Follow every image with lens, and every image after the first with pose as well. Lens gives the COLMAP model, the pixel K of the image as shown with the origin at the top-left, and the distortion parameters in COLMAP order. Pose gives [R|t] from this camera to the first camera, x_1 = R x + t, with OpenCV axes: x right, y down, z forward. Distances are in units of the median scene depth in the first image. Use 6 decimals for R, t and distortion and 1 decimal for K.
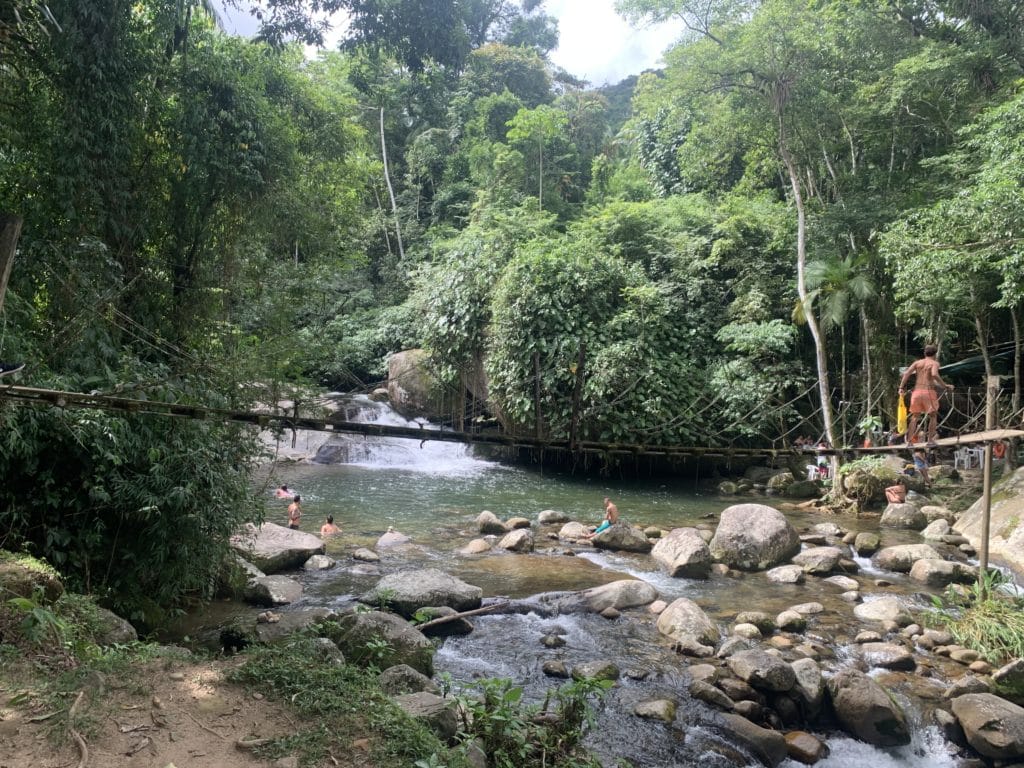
lens RADIAL K [[771.8, 0, 511.9], [0, 771.8, 356.1], [0, 0, 1]] dist [0.003403, -0.034758]
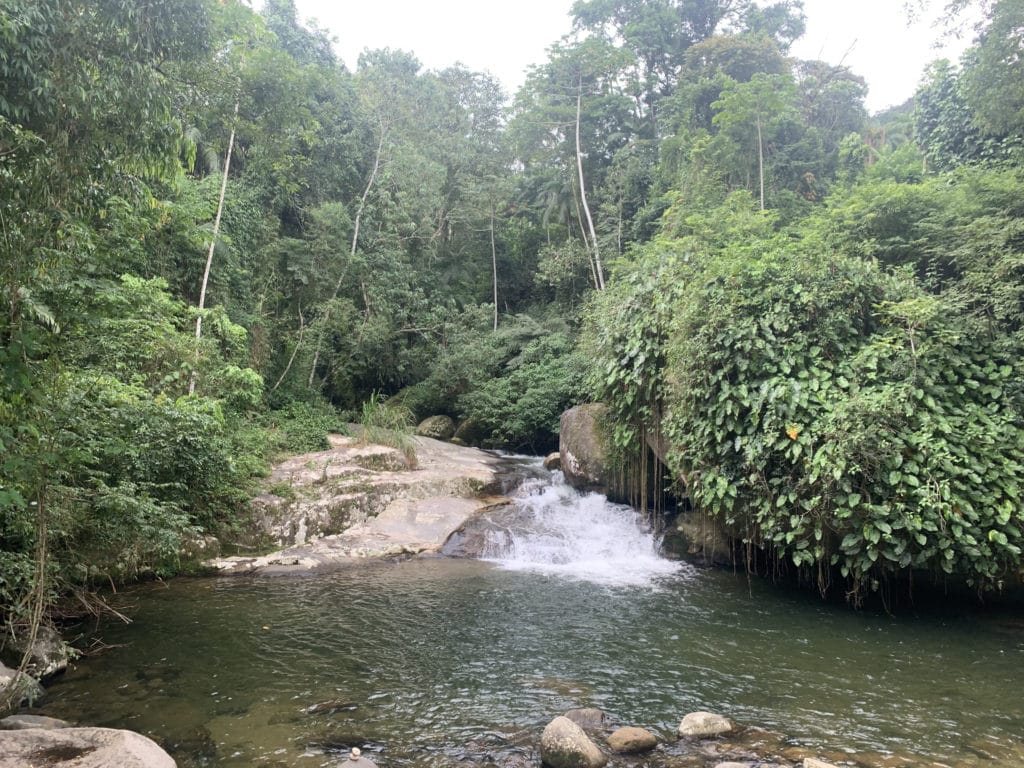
lens RADIAL K [[771.8, 0, 511.9], [0, 771.8, 356.1], [0, 0, 1]] dist [0.003403, -0.034758]
pose [[0.939572, -0.033219, -0.340735, 0.077134], [0.010538, 0.997616, -0.068204, -0.004741], [0.342188, 0.060492, 0.937682, 0.307068]]
